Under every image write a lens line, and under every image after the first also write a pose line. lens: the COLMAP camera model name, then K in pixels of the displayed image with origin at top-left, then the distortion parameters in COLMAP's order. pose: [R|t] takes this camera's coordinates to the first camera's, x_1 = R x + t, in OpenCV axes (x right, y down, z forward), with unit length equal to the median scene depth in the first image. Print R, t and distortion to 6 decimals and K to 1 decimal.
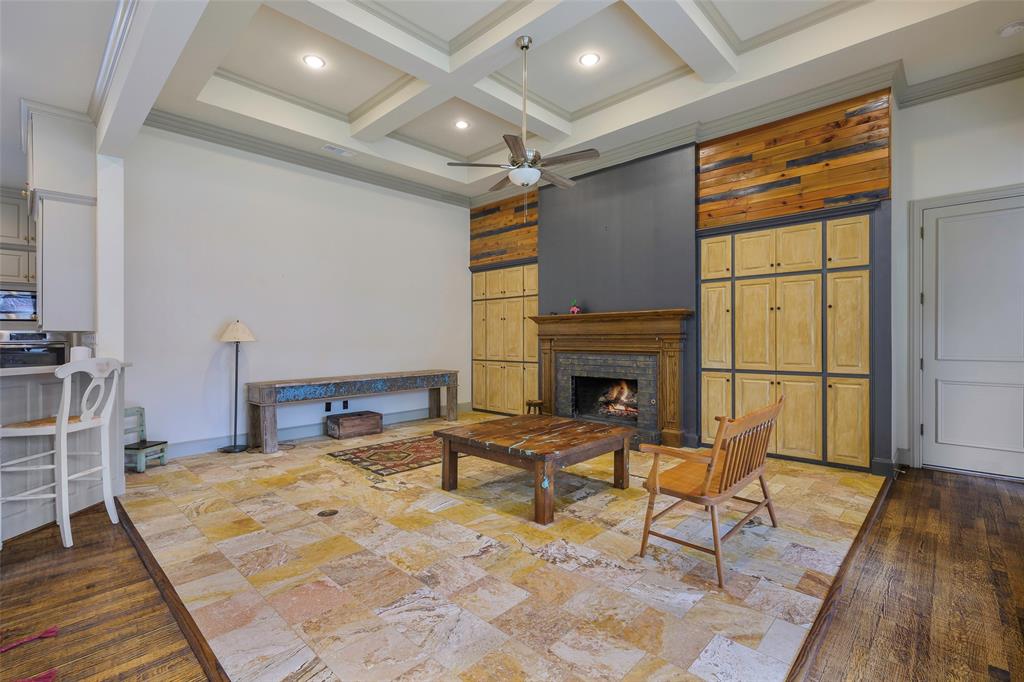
lens RADIAL K [[459.9, 0, 511.8], [0, 459.9, 337.8], [0, 0, 1]] dist [0.004351, -0.000370]
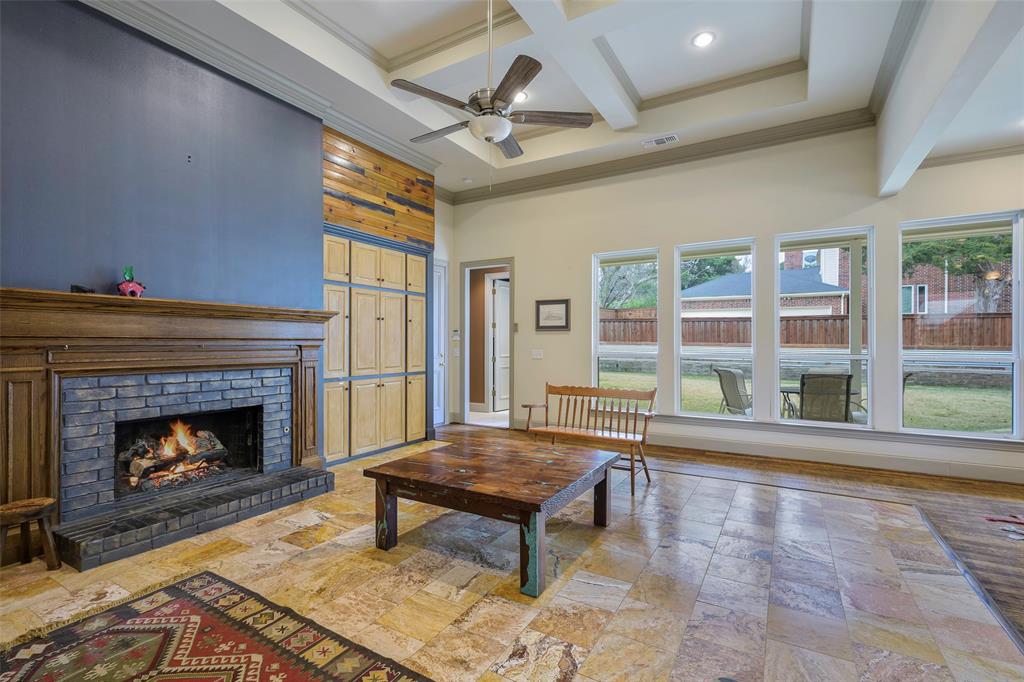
lens RADIAL K [[459.9, 0, 512.3], [0, 459.9, 340.4], [0, 0, 1]] dist [0.004351, -0.000370]
pose [[-0.214159, 0.012392, 0.976720, -0.606995], [0.000856, 0.999922, -0.012499, 0.003187], [-0.976798, -0.001841, -0.214153, 0.963372]]
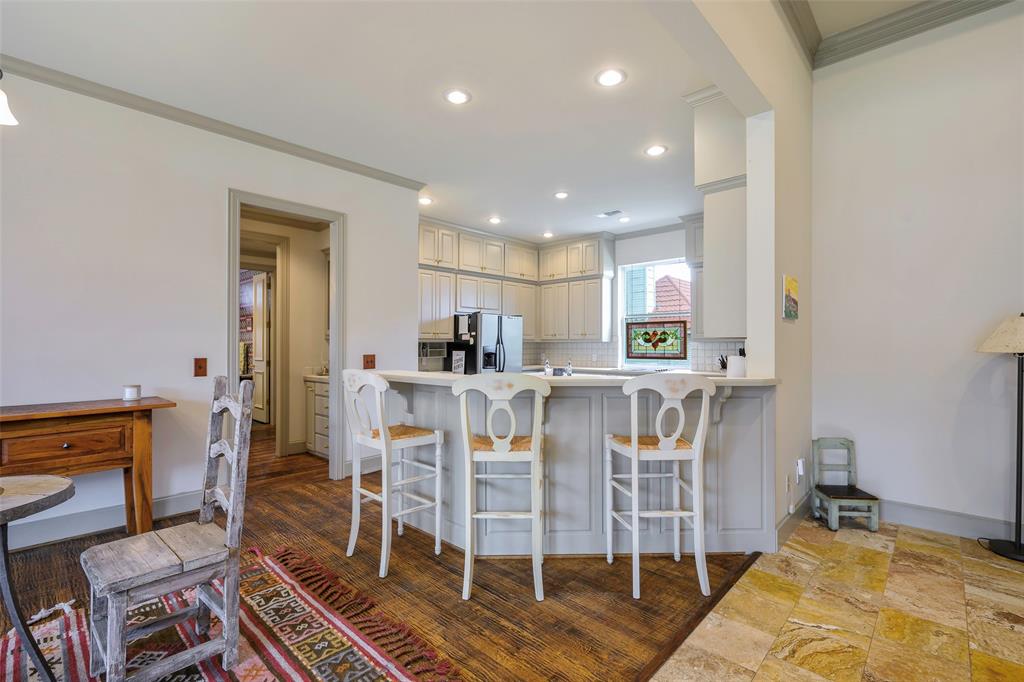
lens RADIAL K [[459.9, 0, 516.4], [0, 459.9, 342.9], [0, 0, 1]] dist [0.004351, -0.000370]
pose [[0.018716, 0.011199, -0.999762, -0.081808], [-0.002946, 0.999934, 0.011145, -0.009006], [0.999821, 0.002737, 0.018747, 0.452899]]
